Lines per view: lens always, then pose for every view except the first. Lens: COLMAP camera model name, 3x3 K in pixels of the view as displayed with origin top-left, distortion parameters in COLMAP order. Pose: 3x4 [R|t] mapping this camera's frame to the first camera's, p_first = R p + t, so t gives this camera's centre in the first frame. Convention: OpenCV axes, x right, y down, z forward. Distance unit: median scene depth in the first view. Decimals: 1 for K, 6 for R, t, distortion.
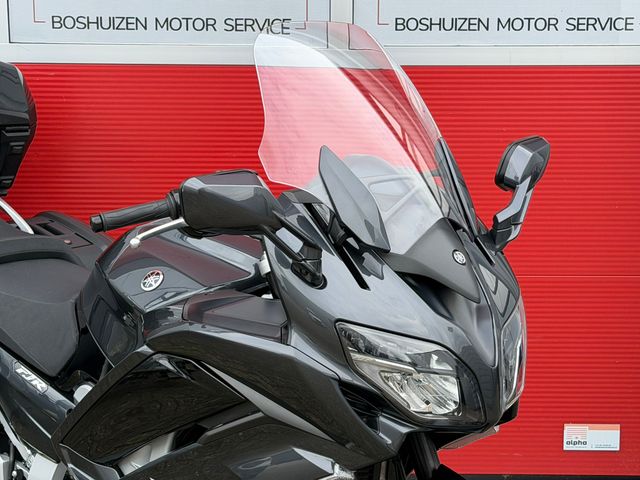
lens RADIAL K [[1411.8, 0, 335.3], [0, 1411.8, 260.0], [0, 0, 1]] dist [0.142479, 0.000000]
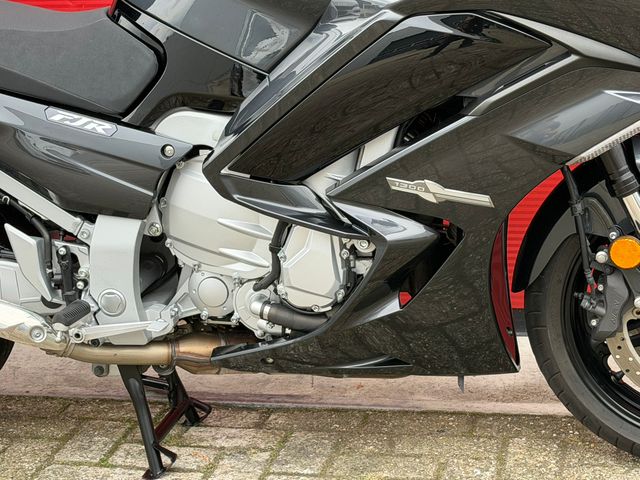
lens RADIAL K [[1411.8, 0, 323.7], [0, 1411.8, 244.9], [0, 0, 1]] dist [0.142479, 0.000000]
pose [[0.844460, -0.192992, 0.499641, -0.552099], [0.148442, 0.980617, 0.127888, 0.075489], [-0.514638, -0.033829, 0.856740, 0.284332]]
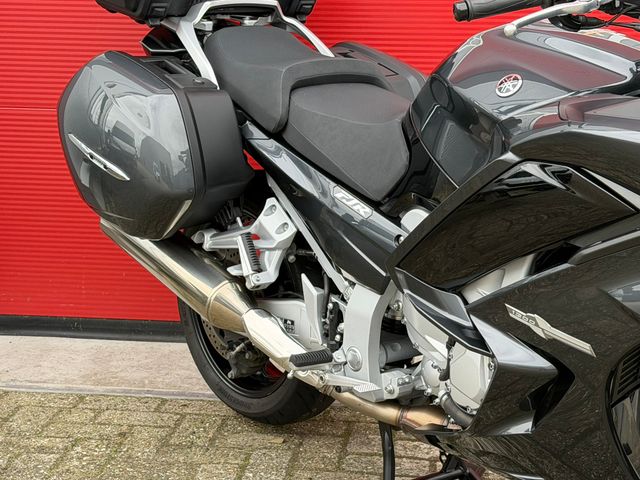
lens RADIAL K [[1411.8, 0, 324.2], [0, 1411.8, 258.0], [0, 0, 1]] dist [0.142479, 0.000000]
pose [[0.989692, 0.034368, -0.139026, -0.113223], [-0.025730, 0.997653, 0.063459, 0.066808], [0.140881, -0.059227, 0.988253, 0.097248]]
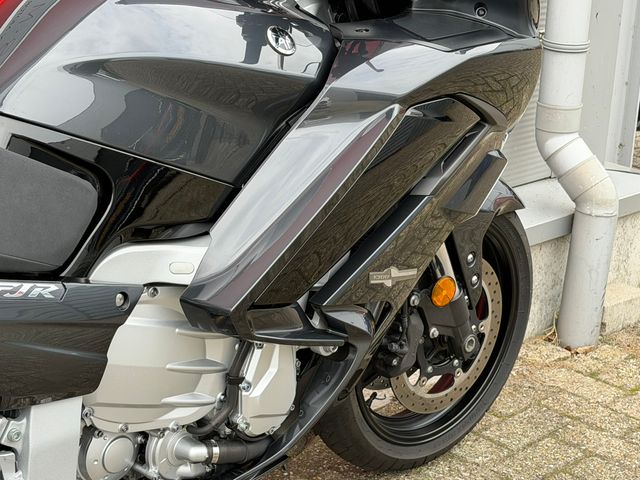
lens RADIAL K [[1411.8, 0, 318.0], [0, 1411.8, 237.8], [0, 0, 1]] dist [0.142479, 0.000000]
pose [[-0.001775, -0.328572, 0.944477, -0.824290], [0.126934, 0.936765, 0.326128, -0.120897], [-0.991910, 0.120465, 0.040045, 0.935881]]
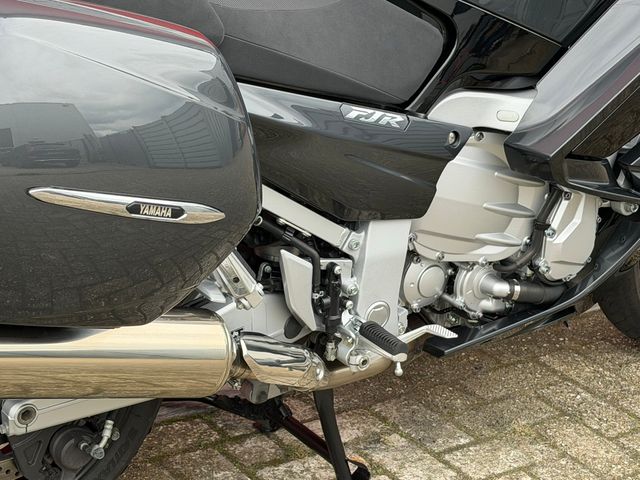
lens RADIAL K [[1411.8, 0, 325.3], [0, 1411.8, 242.5], [0, 0, 1]] dist [0.142479, 0.000000]
pose [[0.175073, -0.360912, 0.916020, -0.923891], [0.094066, 0.932265, 0.349334, -0.104384], [-0.980052, 0.025008, 0.197164, 0.978432]]
